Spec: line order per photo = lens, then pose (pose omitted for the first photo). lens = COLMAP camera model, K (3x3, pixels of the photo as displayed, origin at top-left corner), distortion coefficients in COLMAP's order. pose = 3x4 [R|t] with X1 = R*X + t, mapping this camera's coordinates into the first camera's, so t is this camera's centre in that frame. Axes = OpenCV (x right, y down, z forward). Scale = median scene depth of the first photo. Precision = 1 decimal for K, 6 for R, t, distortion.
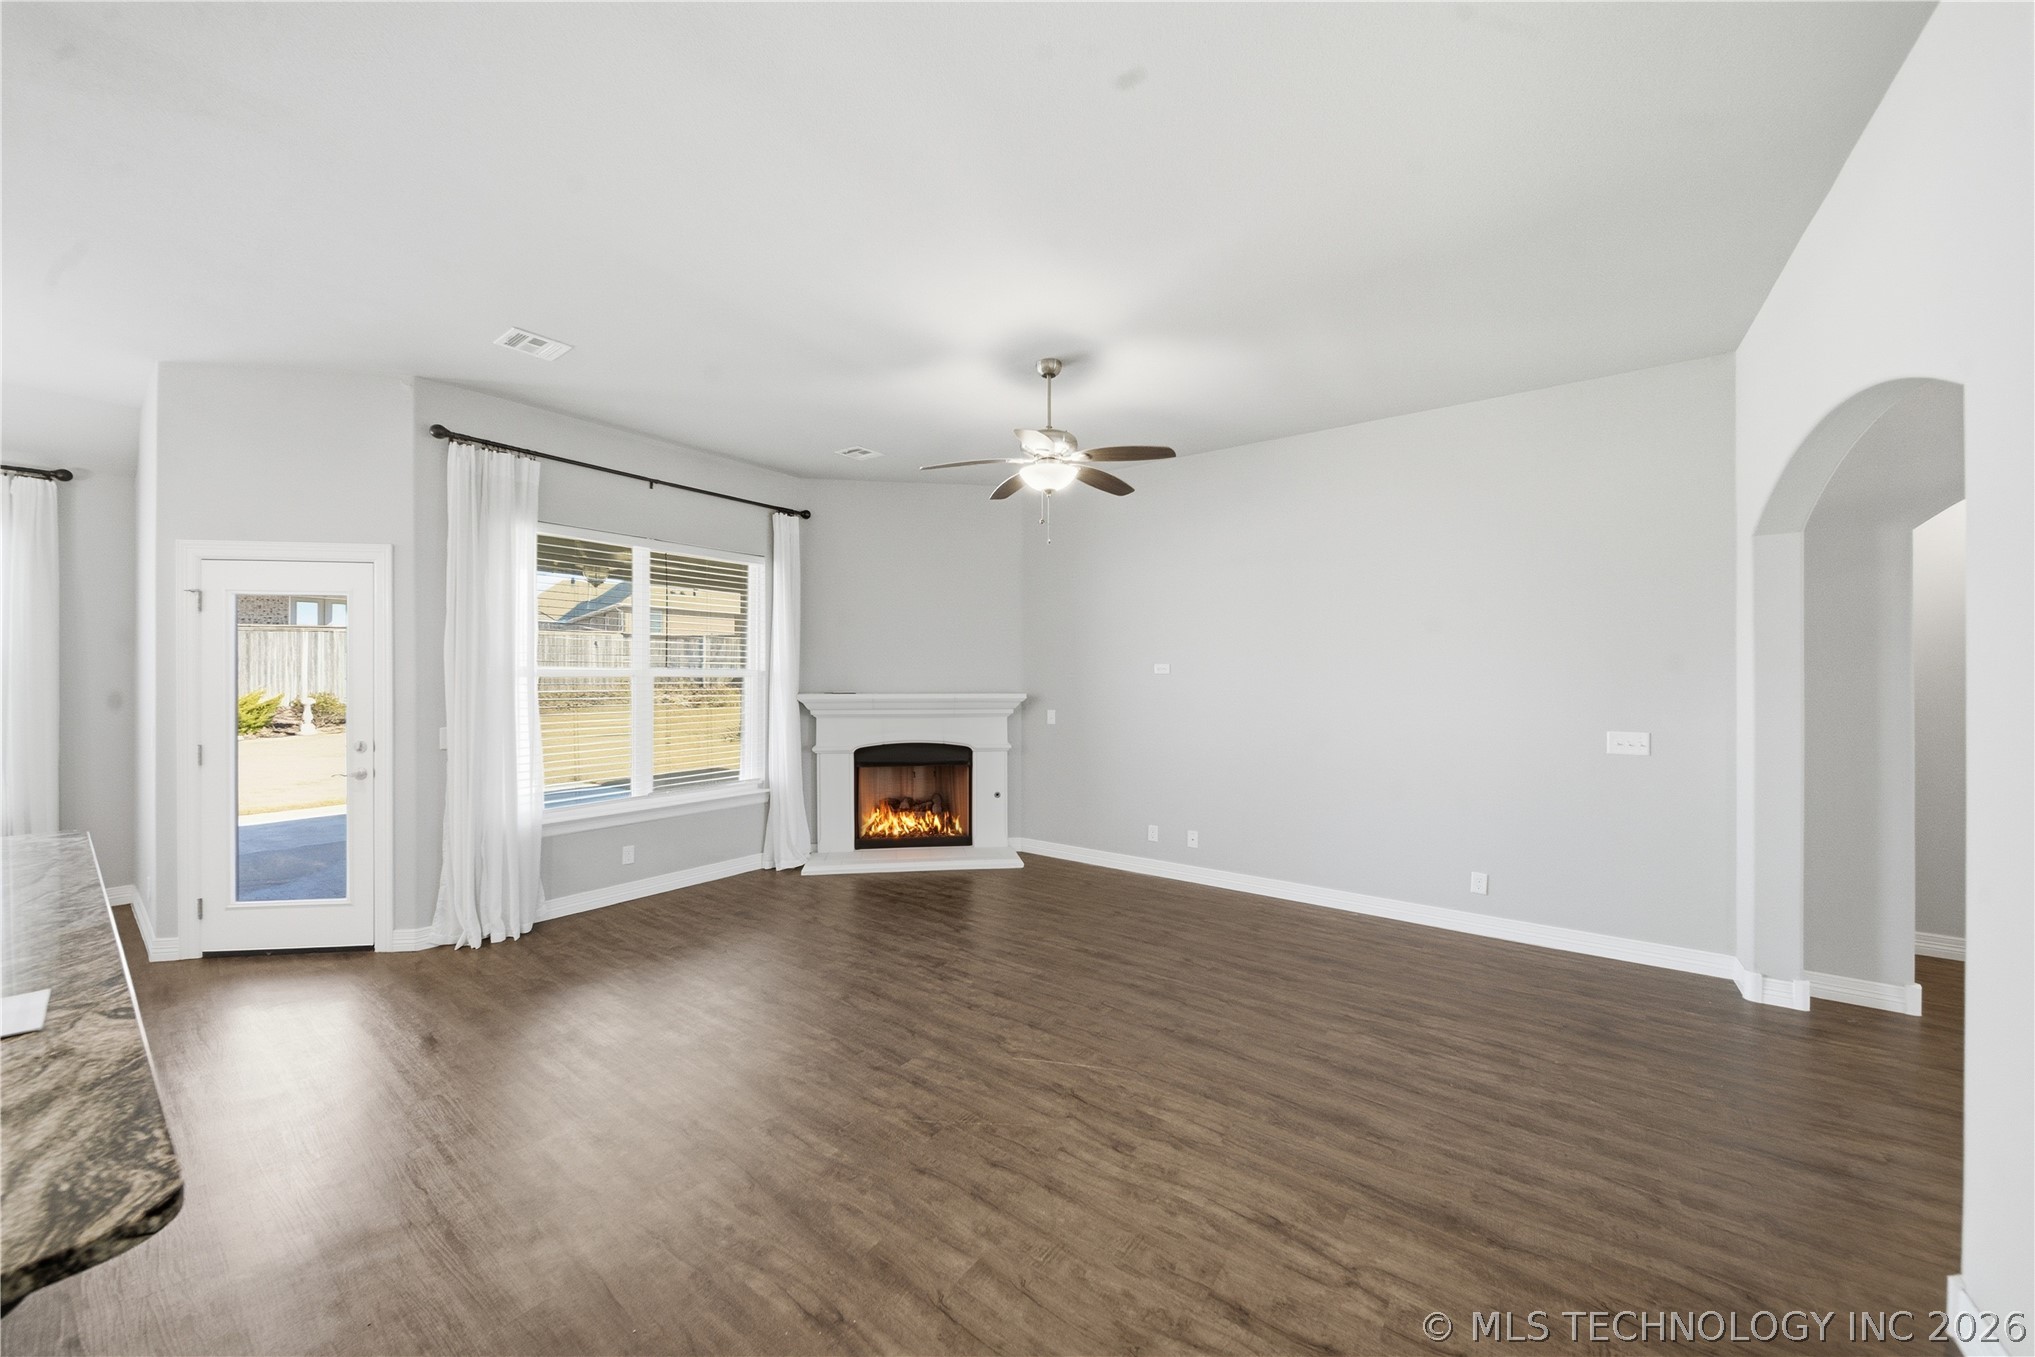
lens RADIAL K [[725.3, 0, 1000.3], [0, 725.3, 670.0], [0, 0, 1]] dist [-0.000903, -0.001363]
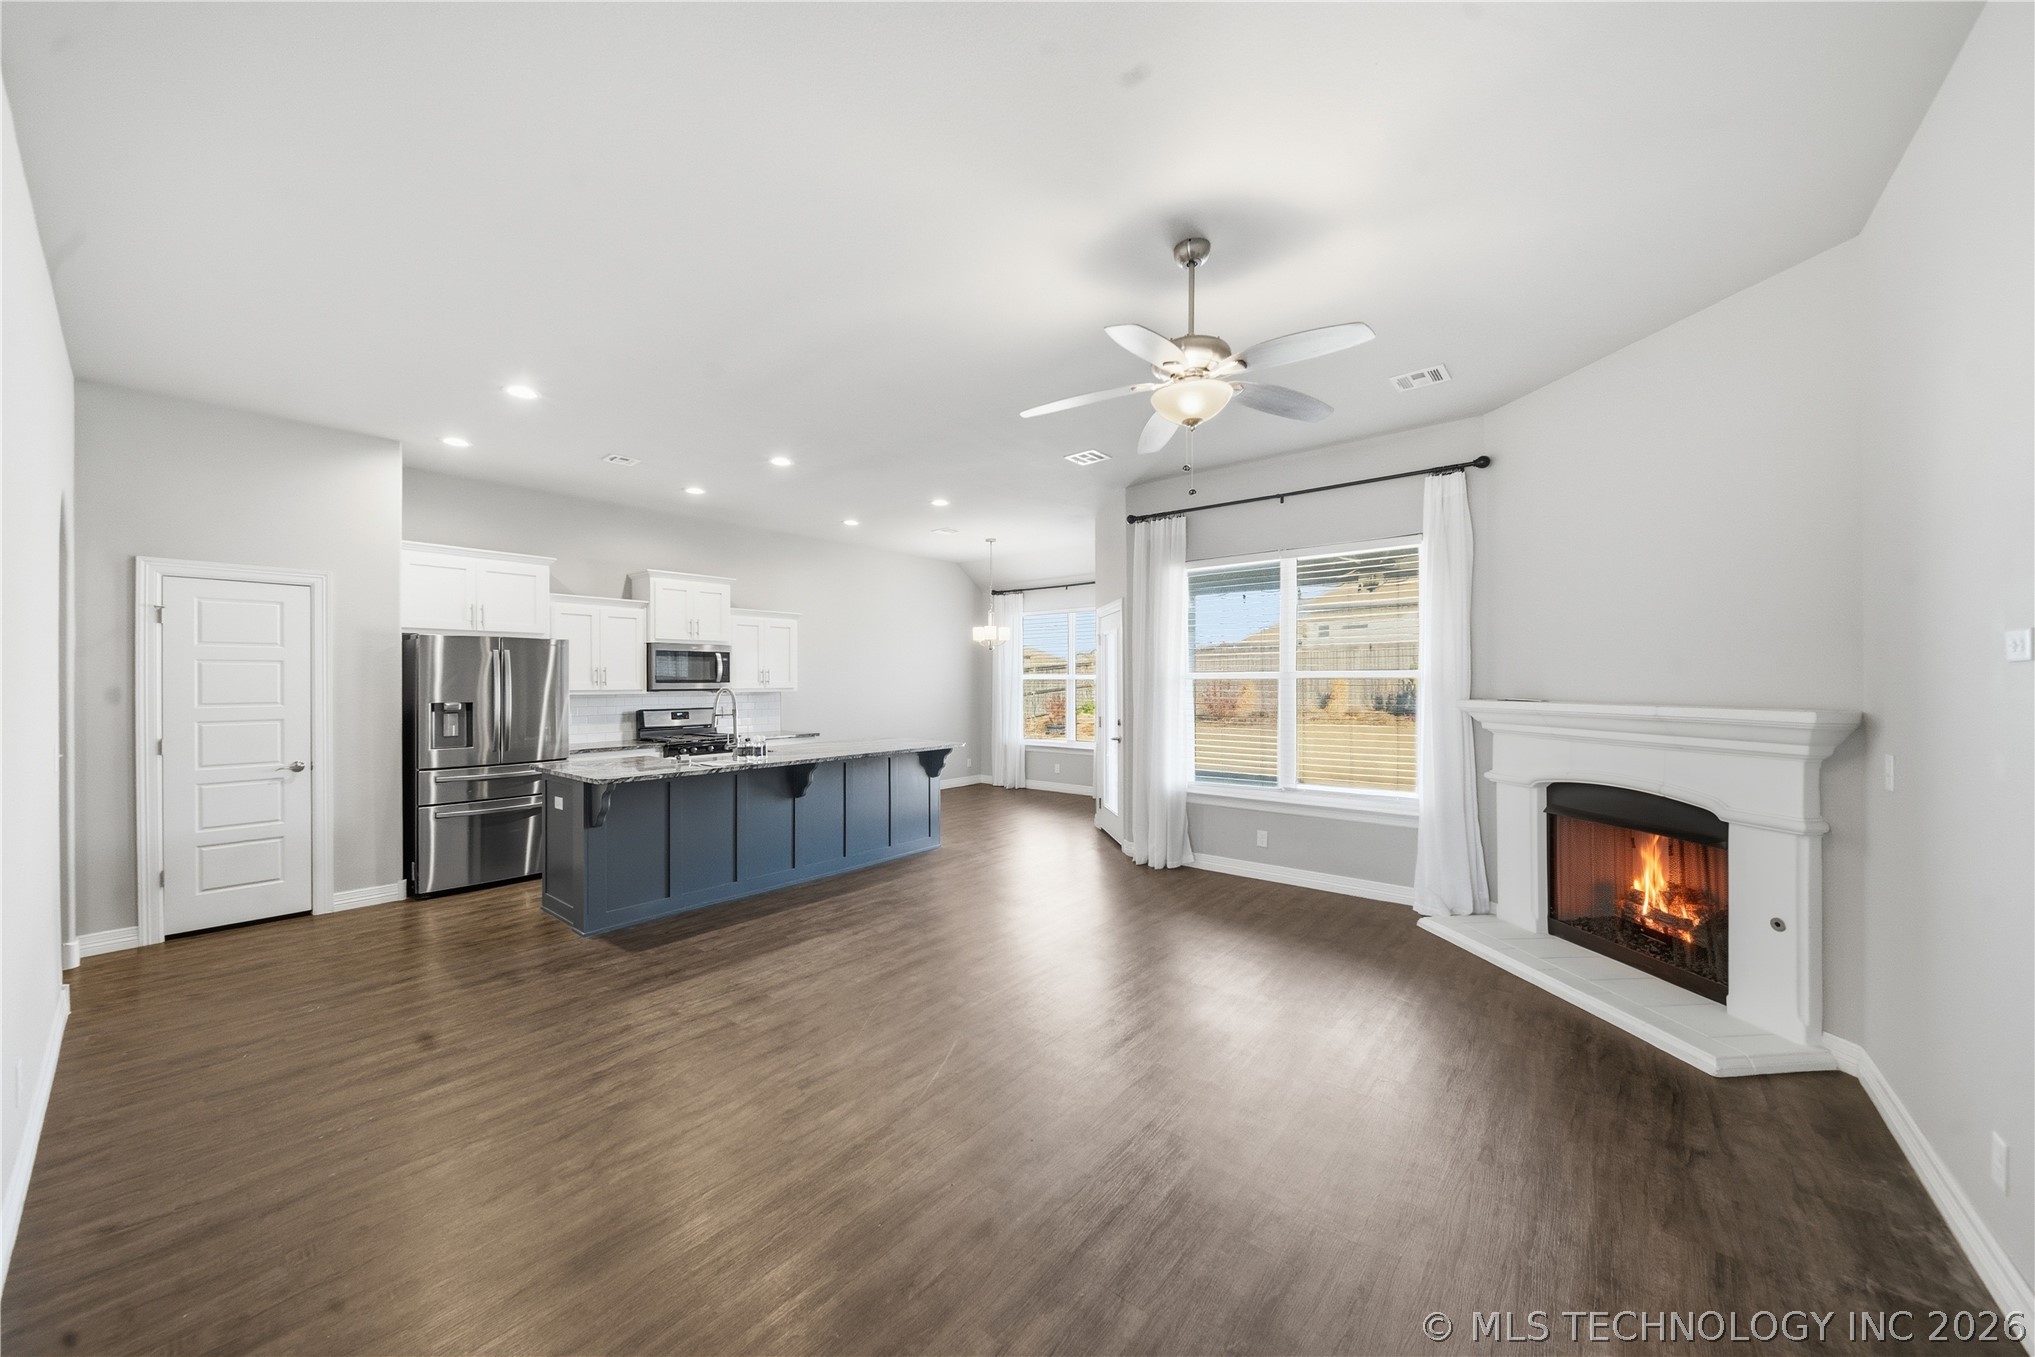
lens RADIAL K [[725.3, 0, 1001.9], [0, 725.3, 681.5], [0, 0, 1]] dist [-0.000903, -0.001363]
pose [[-0.051131, -0.000900, -0.998692, 0.784296], [0.013592, 0.999906, -0.001597, 0.011172], [0.998599, -0.013656, -0.051114, 0.824239]]
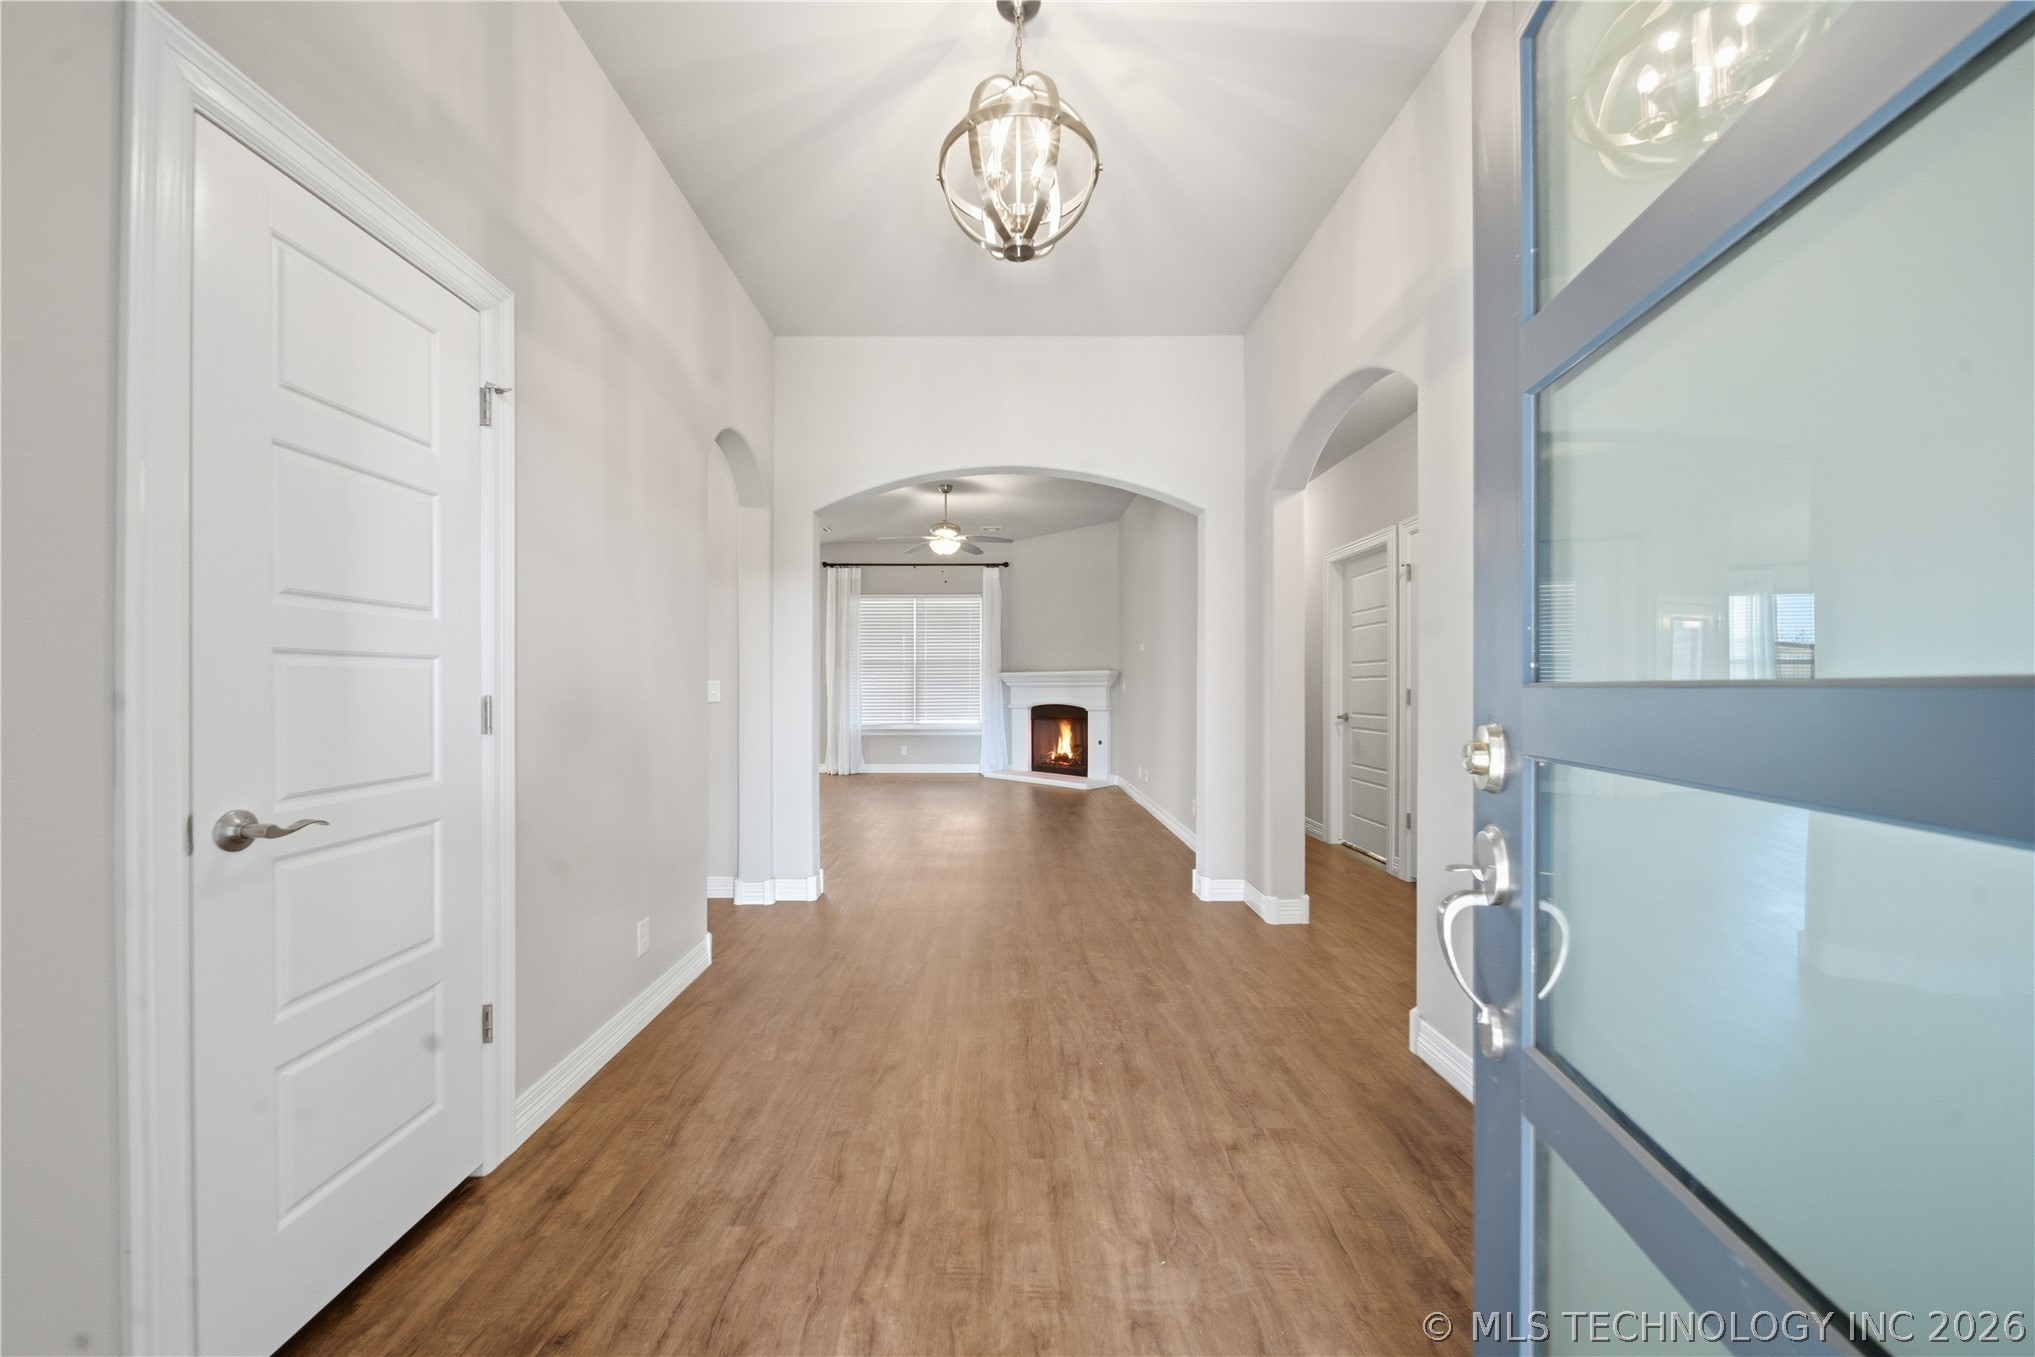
lens RADIAL K [[725.3, 0, 1015.1], [0, 725.3, 680.8], [0, 0, 1]] dist [-0.000903, -0.001363]
pose [[0.636675, -0.004967, -0.771116, 1.592623], [0.014537, 0.999879, 0.005562, 0.066129], [0.770995, -0.014751, 0.636671, -0.083495]]
